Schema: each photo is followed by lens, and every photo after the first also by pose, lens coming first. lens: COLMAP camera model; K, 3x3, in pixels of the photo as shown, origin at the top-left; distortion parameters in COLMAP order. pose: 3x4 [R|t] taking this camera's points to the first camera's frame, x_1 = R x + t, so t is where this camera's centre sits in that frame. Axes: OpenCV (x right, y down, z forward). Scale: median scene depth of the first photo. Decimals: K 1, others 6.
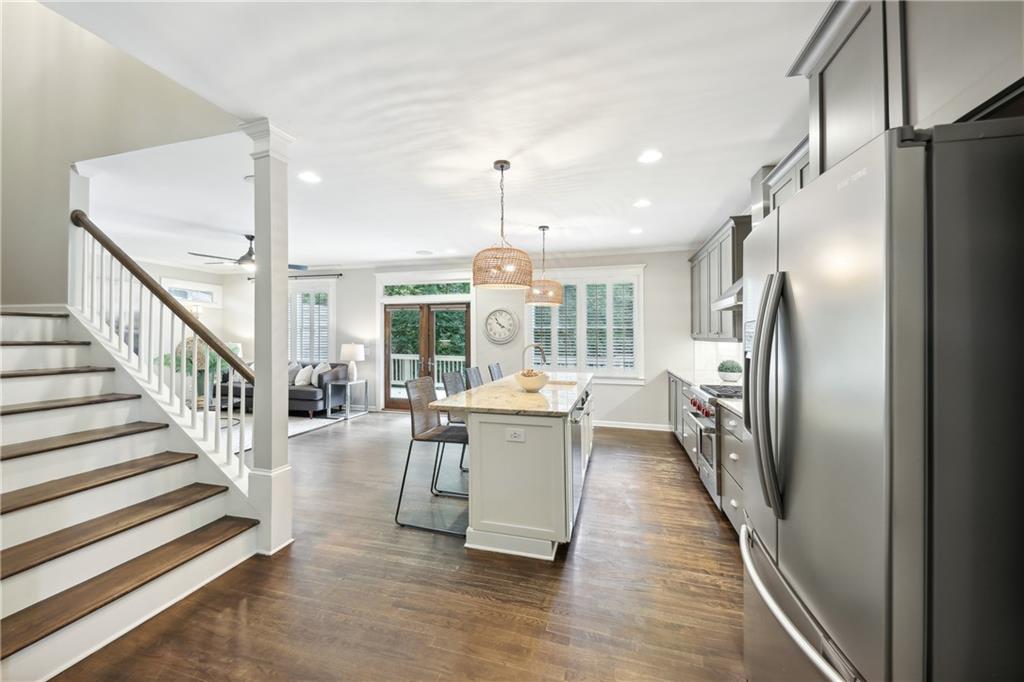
lens RADIAL K [[385.1, 0, 506.7], [0, 385.1, 337.2], [0, 0, 1]] dist [-0.001759, -0.000053]
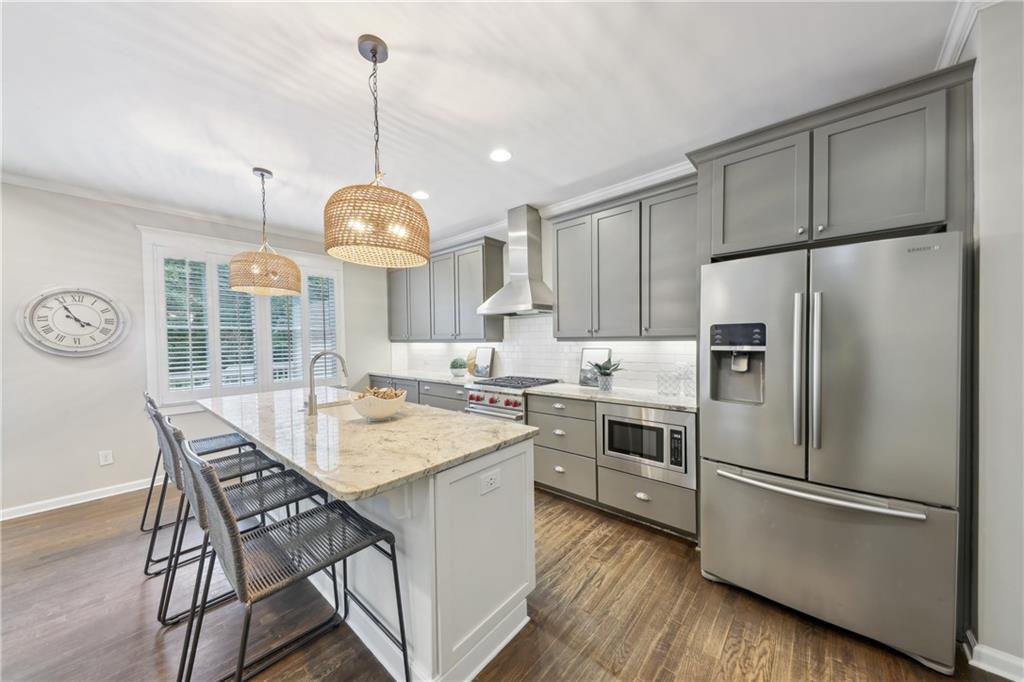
lens RADIAL K [[348.5, 0, 509.3], [0, 348.5, 344.1], [0, 0, 1]] dist [0.007215, -0.000935]
pose [[0.417133, -0.027672, 0.908424, -0.205361], [0.017539, 0.999595, 0.022396, -0.000644], [-0.908676, 0.006591, 0.417449, 0.282446]]
